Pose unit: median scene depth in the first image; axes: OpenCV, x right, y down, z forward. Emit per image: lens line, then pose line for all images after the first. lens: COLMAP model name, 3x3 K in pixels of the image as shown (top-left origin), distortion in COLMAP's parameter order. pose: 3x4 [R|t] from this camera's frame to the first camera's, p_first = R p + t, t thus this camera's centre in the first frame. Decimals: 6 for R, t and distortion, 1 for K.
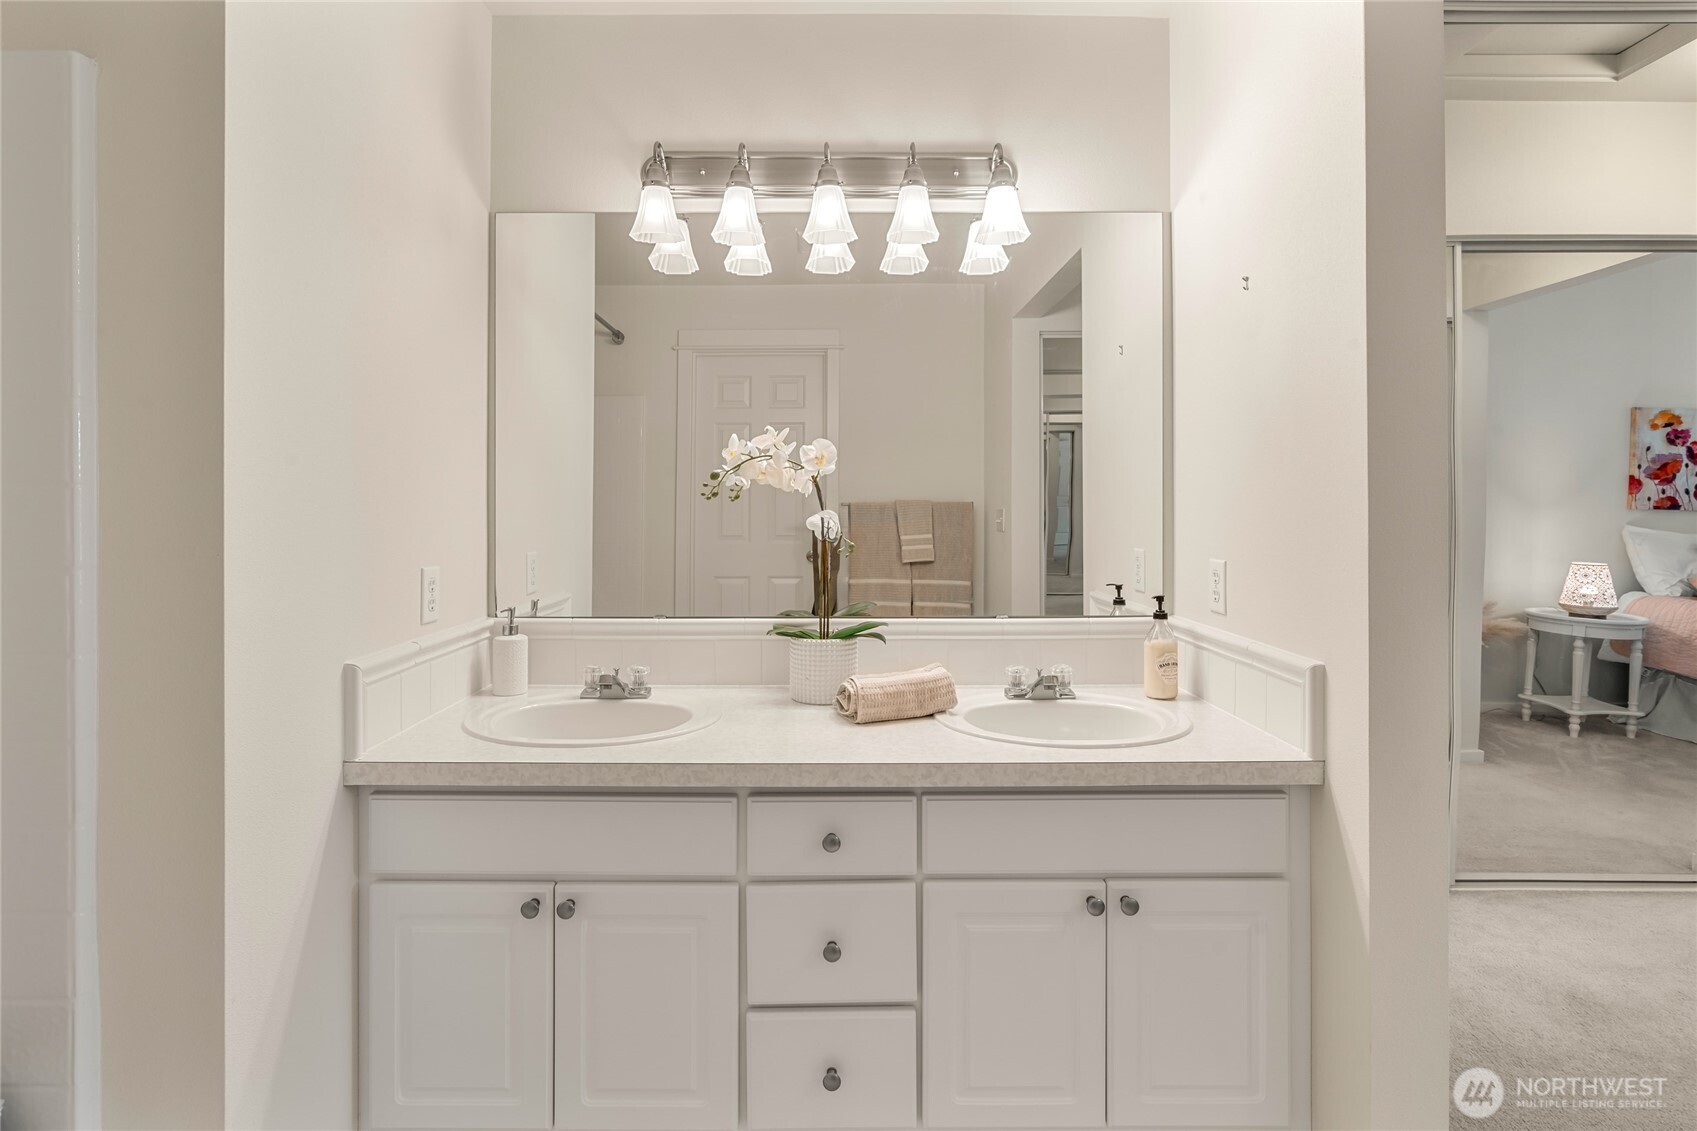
lens RADIAL K [[911.4, 0, 846.0], [0, 911.4, 513.1], [0, 0, 1]] dist [-0.022147, 0.009313]
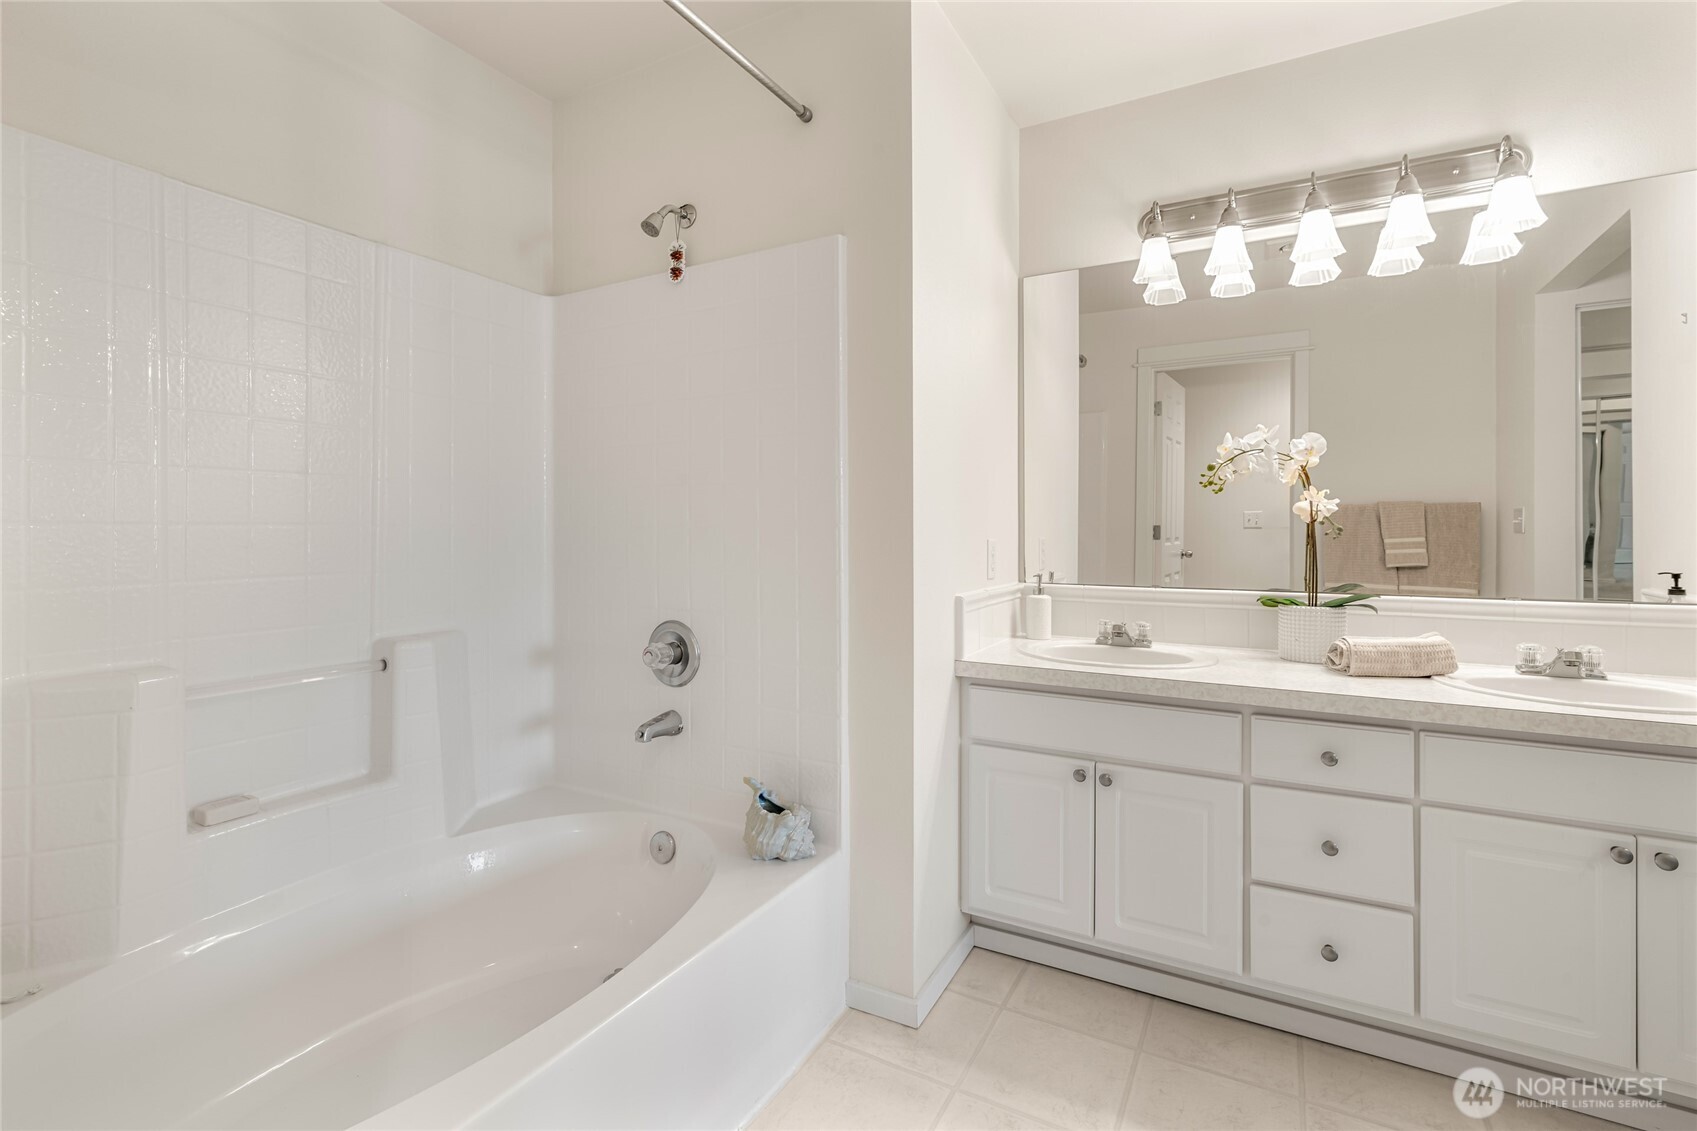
lens RADIAL K [[798.5, 0, 841.0], [0, 798.5, 522.3], [0, 0, 1]] dist [-0.012026, 0.005494]
pose [[0.858014, -0.001850, -0.513623, -0.019626], [0.005076, 0.999975, 0.004878, 0.023611], [0.513601, -0.006793, 0.858002, -0.168031]]
